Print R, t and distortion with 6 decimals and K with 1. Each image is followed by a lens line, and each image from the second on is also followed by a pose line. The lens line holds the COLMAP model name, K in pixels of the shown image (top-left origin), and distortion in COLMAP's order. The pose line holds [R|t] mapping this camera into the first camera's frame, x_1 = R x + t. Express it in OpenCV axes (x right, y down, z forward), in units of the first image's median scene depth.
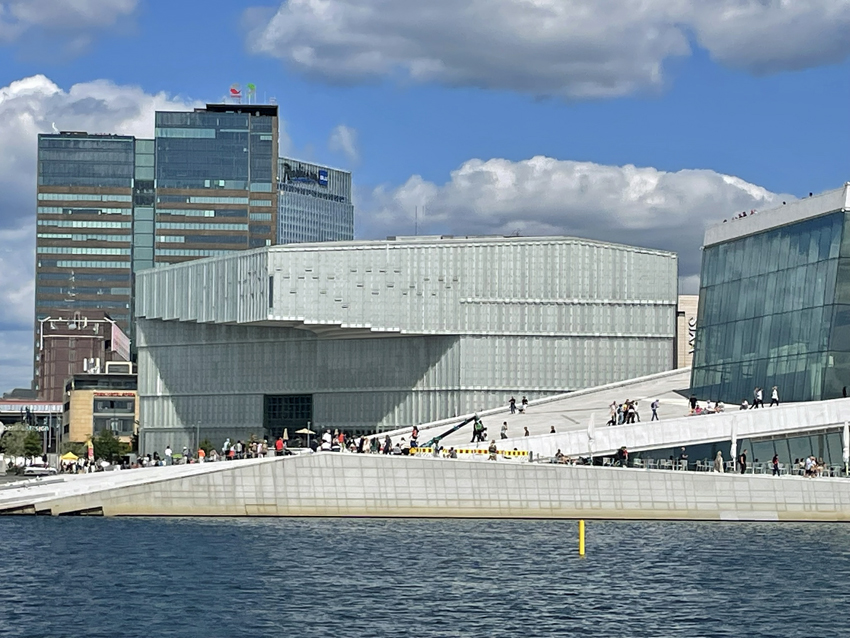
lens RADIAL K [[2238.4, 0, 425.0], [0, 2238.4, 319.0], [0, 0, 1]] dist [0.221146, 0.412821]
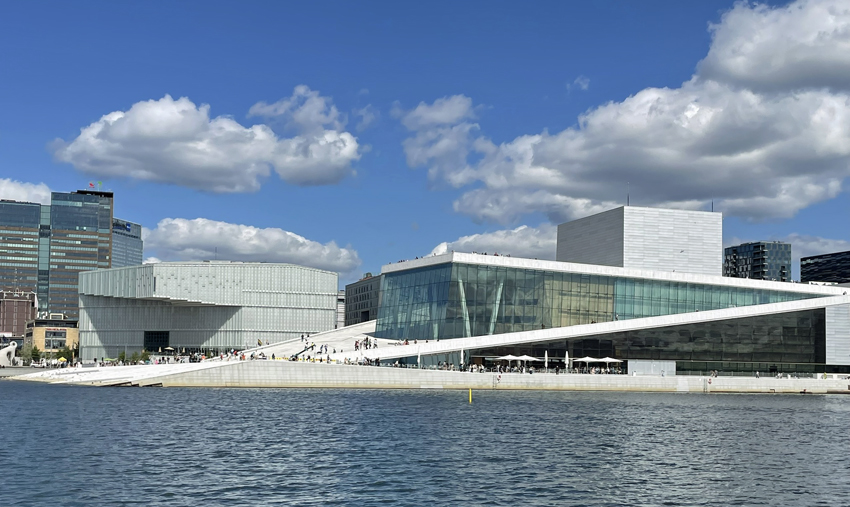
lens RADIAL K [[1075.3, 0, 425.0], [0, 1075.3, 253.5], [0, 0, 1]] dist [0.016410, 0.012233]
pose [[0.943899, 0.039099, 0.327910, -0.123560], [-0.027348, 0.998810, -0.040376, -0.005122], [-0.329099, 0.029143, 0.943846, -0.057231]]
